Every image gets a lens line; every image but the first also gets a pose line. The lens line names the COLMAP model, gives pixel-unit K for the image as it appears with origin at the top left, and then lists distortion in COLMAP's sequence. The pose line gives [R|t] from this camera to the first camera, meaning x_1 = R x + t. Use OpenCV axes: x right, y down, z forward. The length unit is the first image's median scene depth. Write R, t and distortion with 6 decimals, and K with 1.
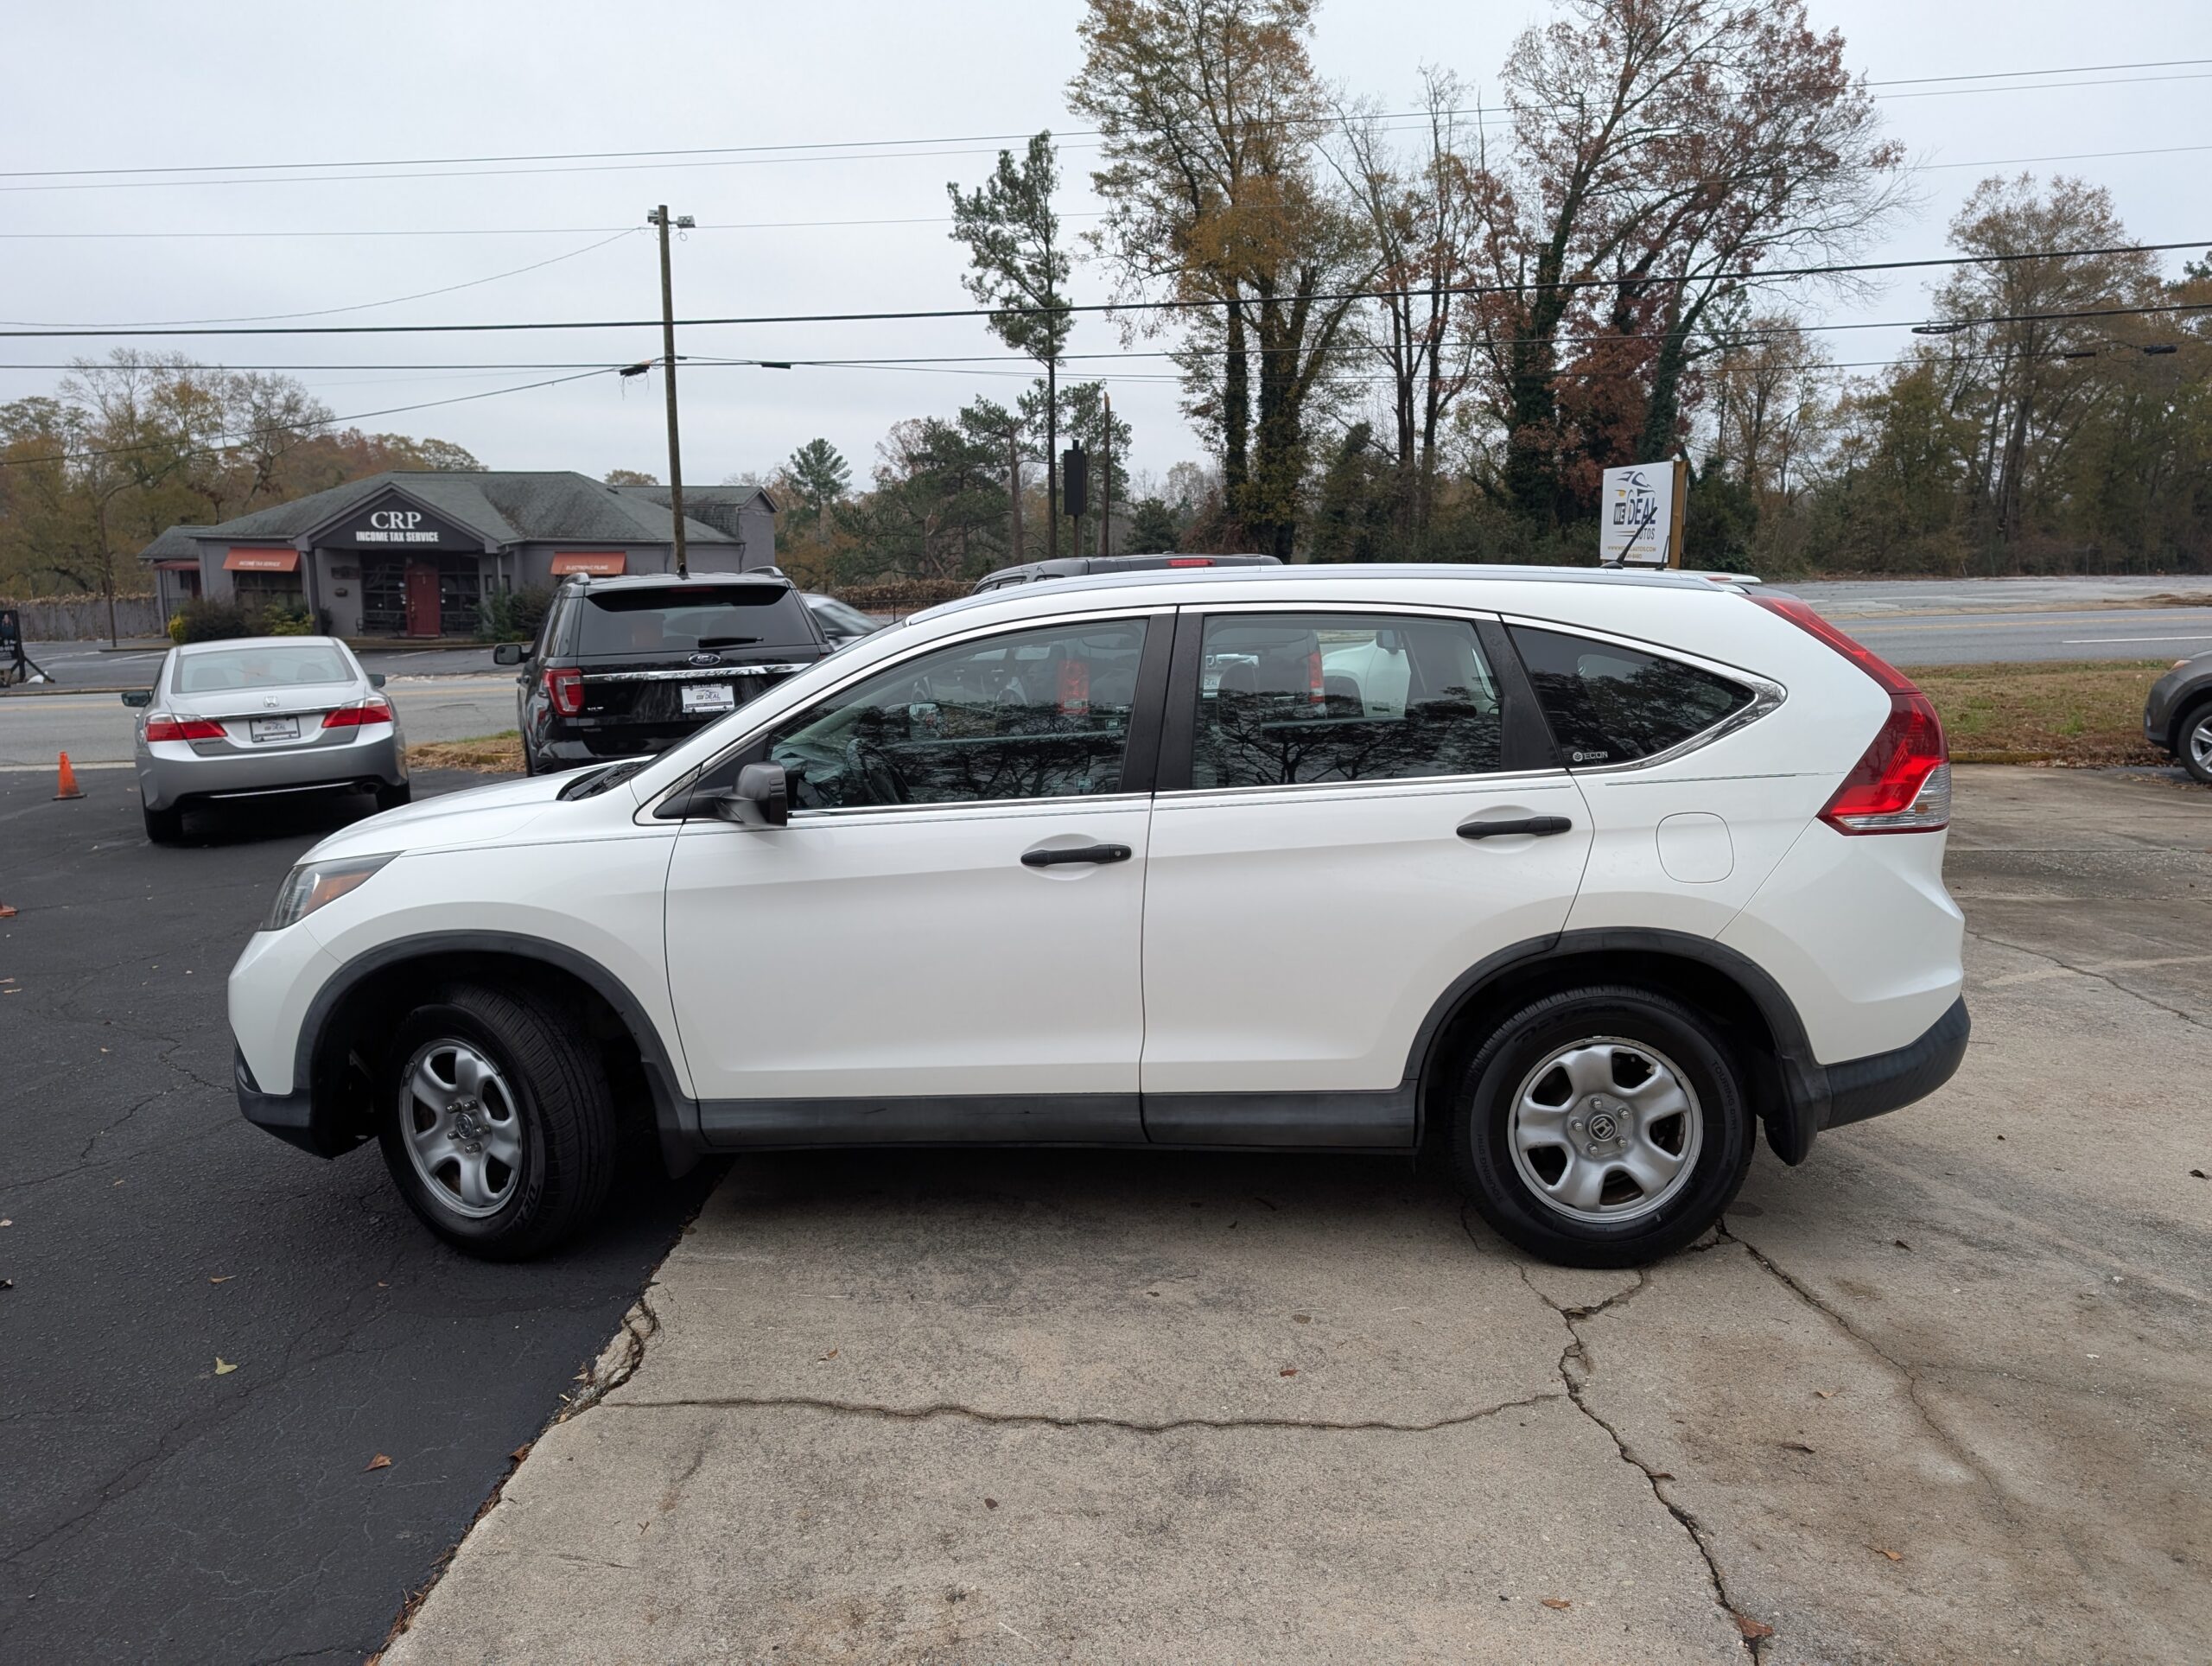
lens RADIAL K [[1590.5, 0, 1081.0], [0, 1590.5, 828.7], [0, 0, 1]] dist [0.011832, -0.011192]
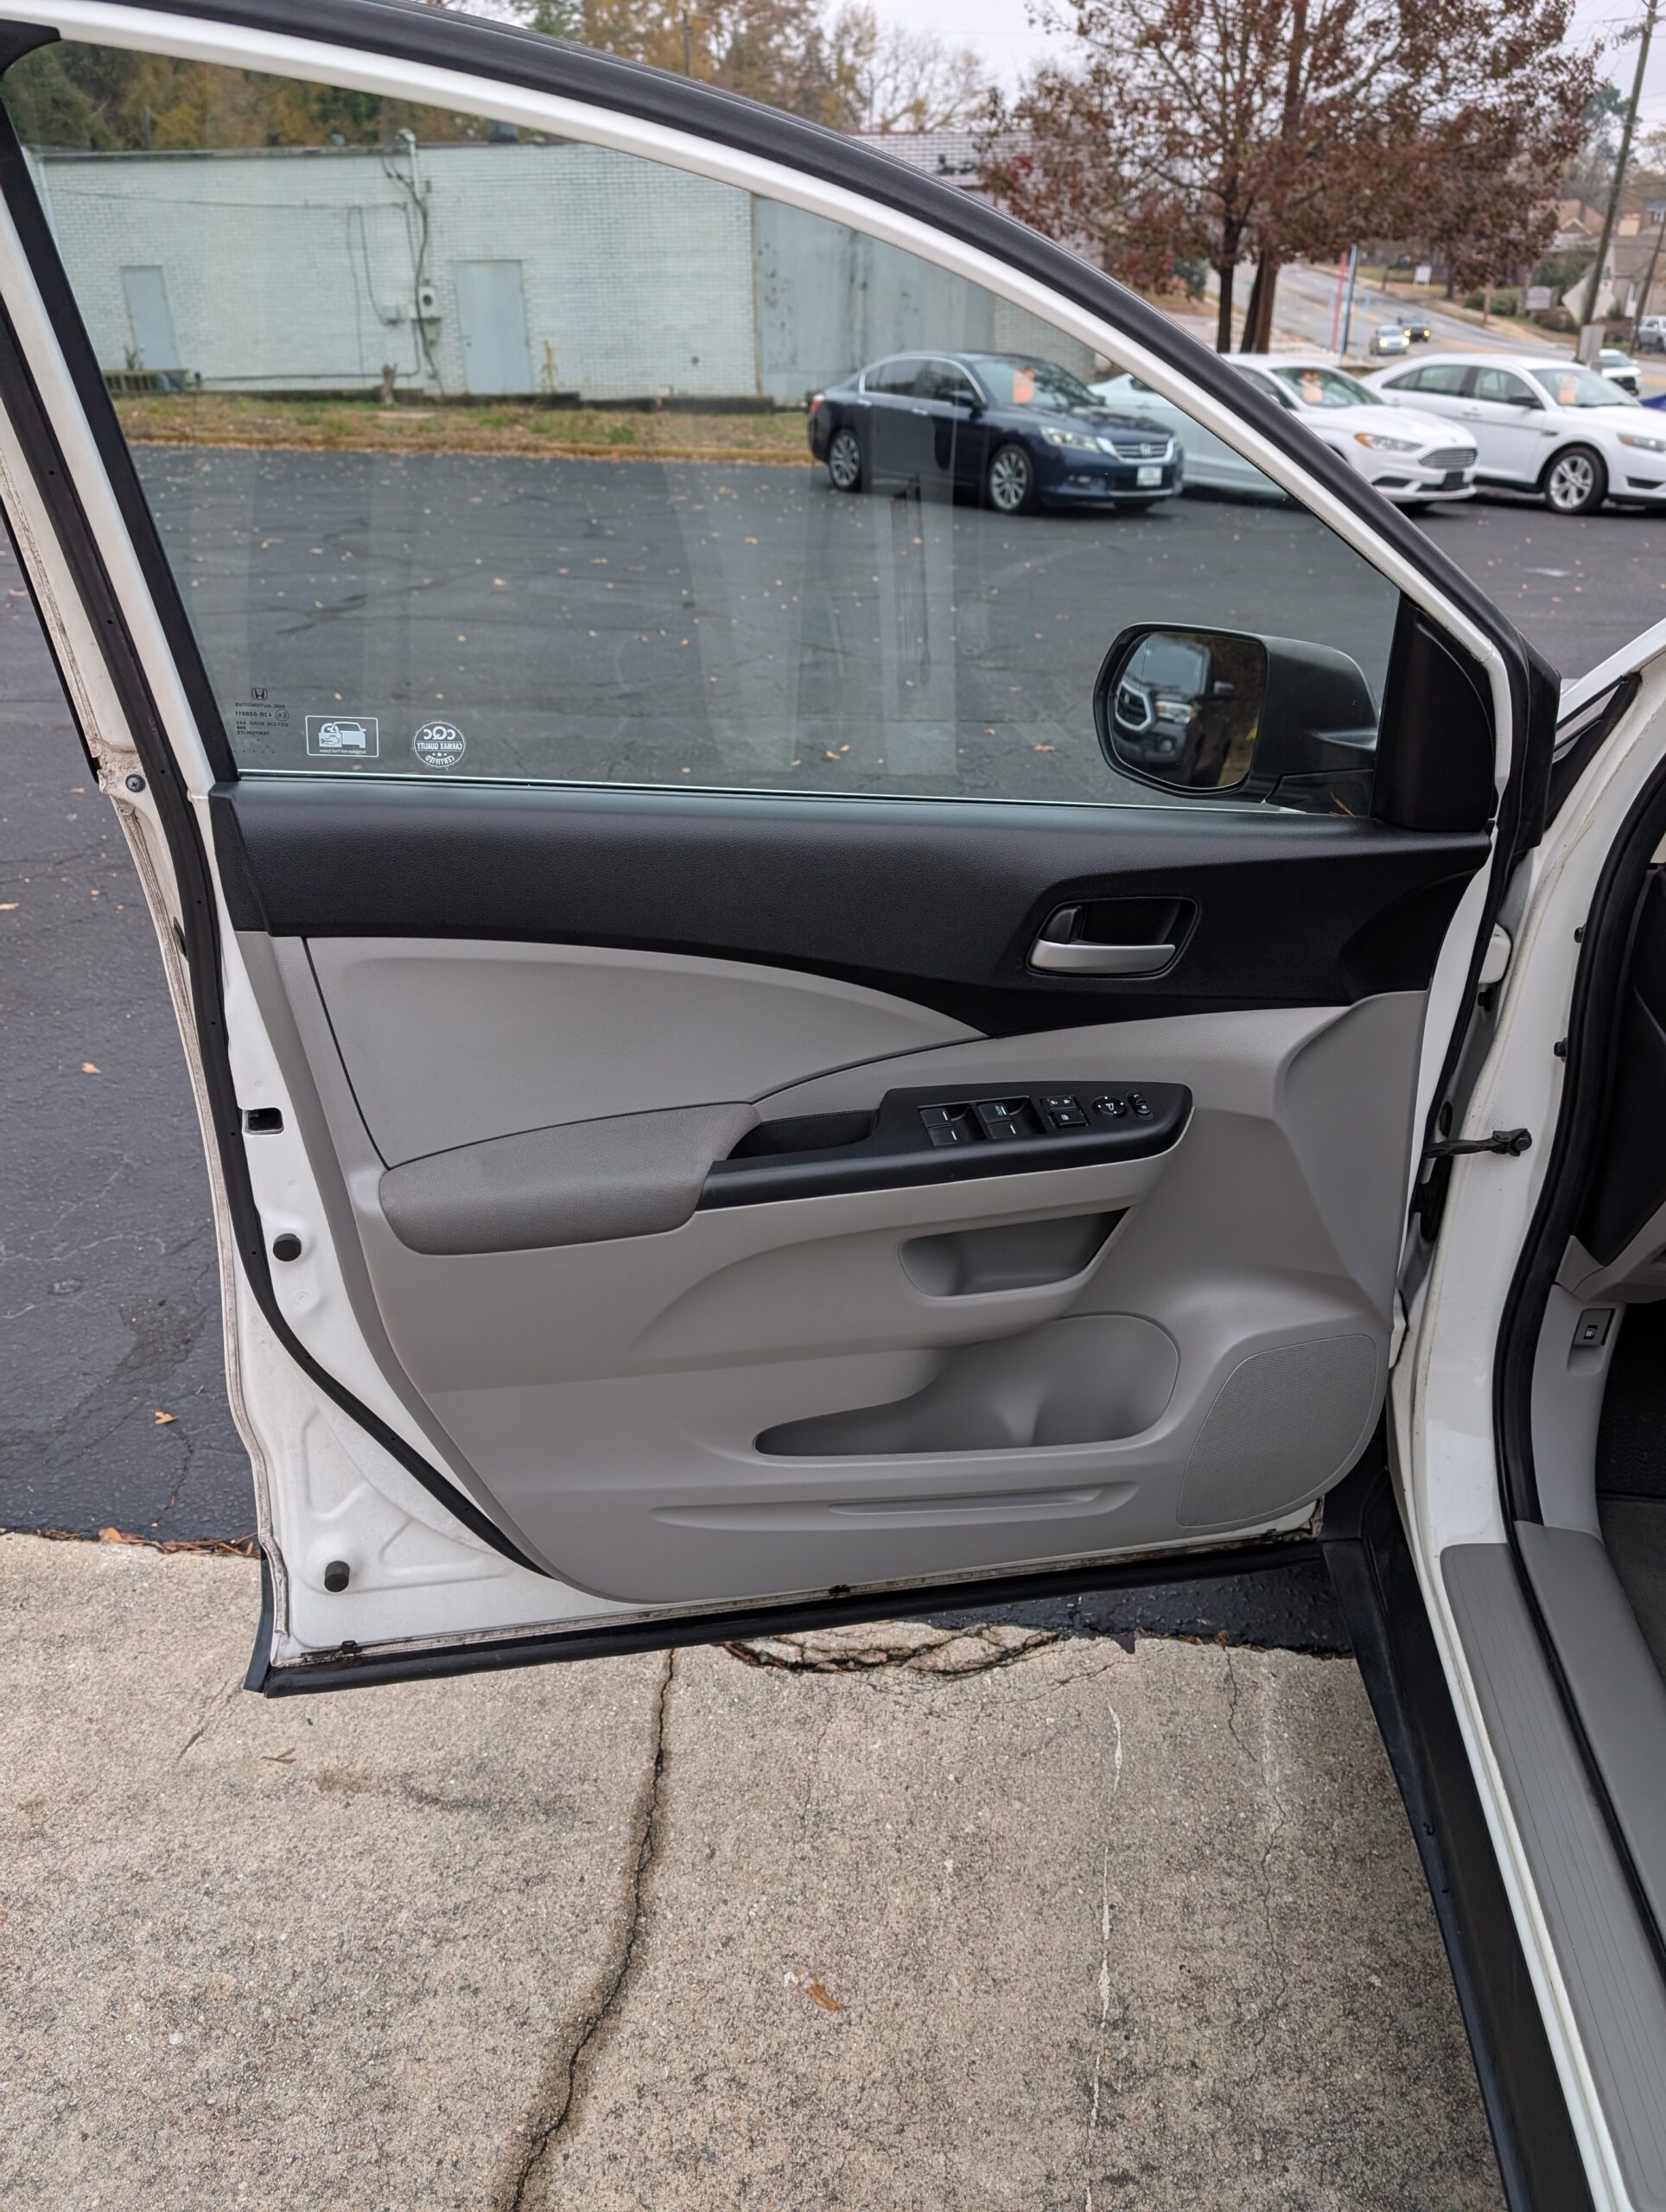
lens RADIAL K [[1589.5, 0, 826.4], [0, 1589.5, 1092.7], [0, 0, 1]] dist [0.017906, -0.016647]
pose [[-0.071410, 0.456860, -0.886667, 0.116766], [-0.166718, 0.870965, 0.462196, -0.094628], [0.983415, 0.180829, 0.013972, 0.869082]]
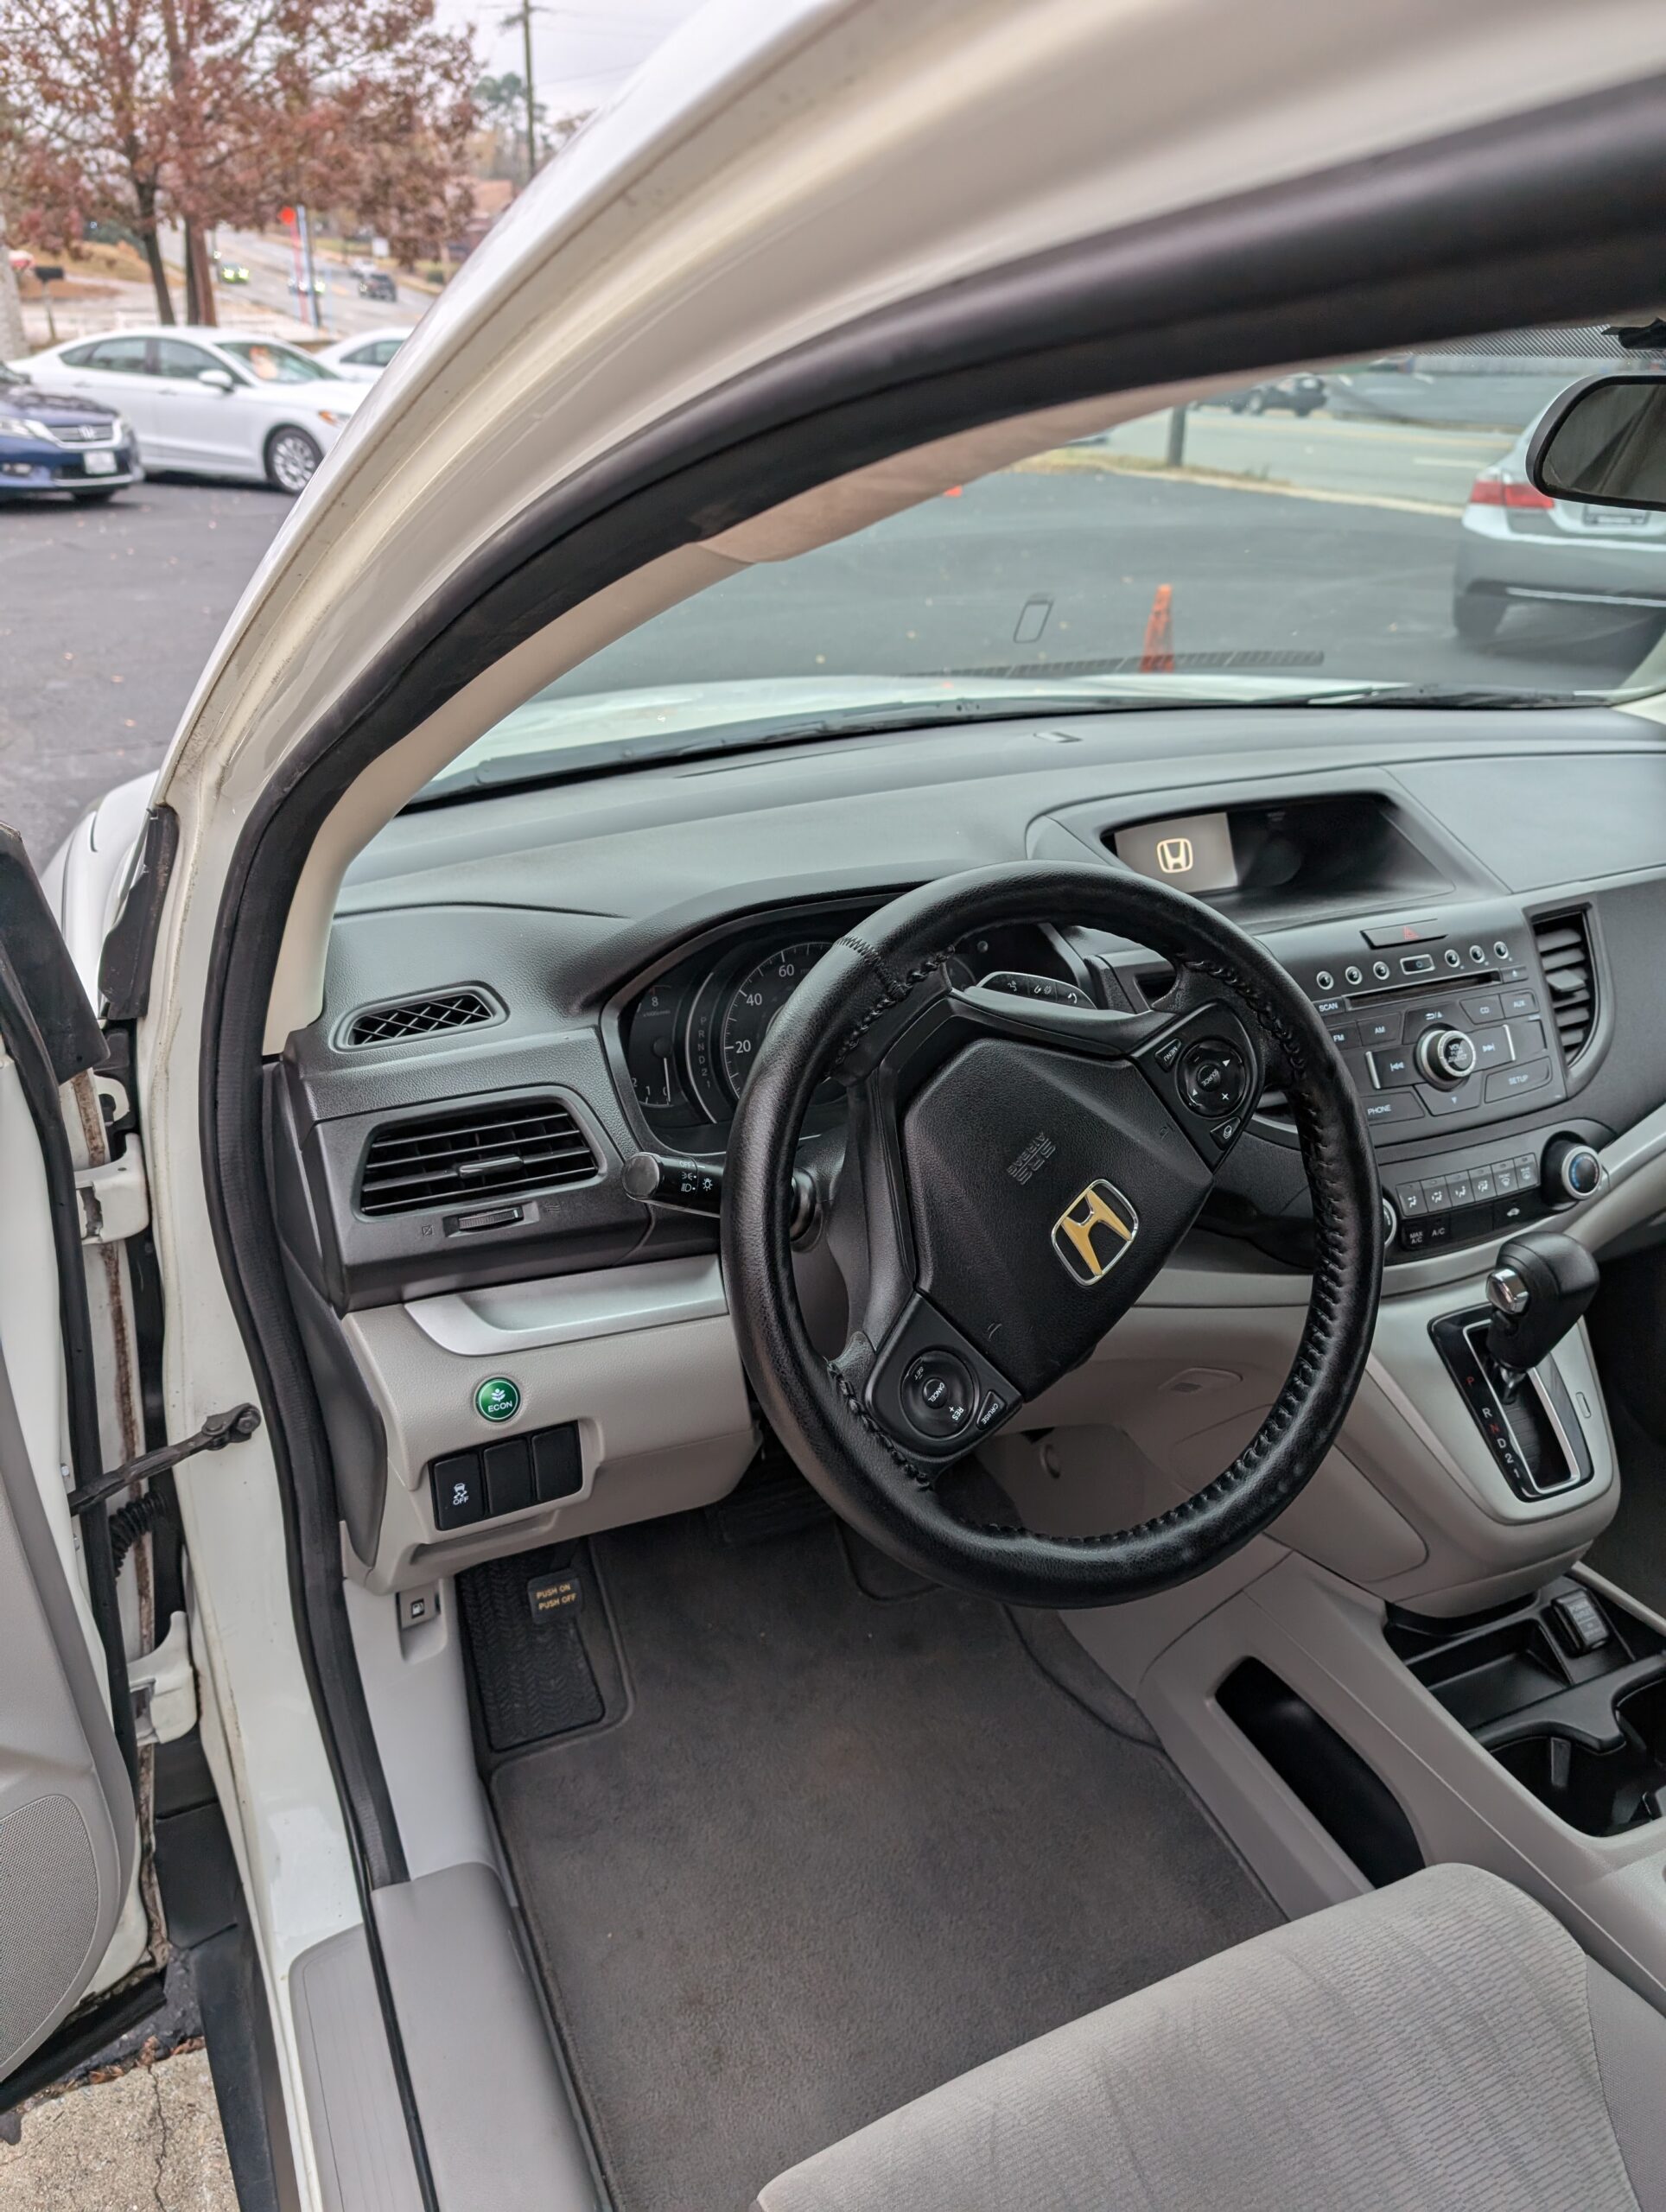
lens RADIAL K [[1604.2, 0, 824.7], [0, 1604.2, 1114.7], [0, 0, 1]] dist [0.000658, -0.007787]
pose [[0.468252, 0.428677, -0.772642, 0.016684], [-0.177067, 0.902217, 0.393258, -0.115308], [0.865672, -0.047334, 0.498370, 0.989529]]
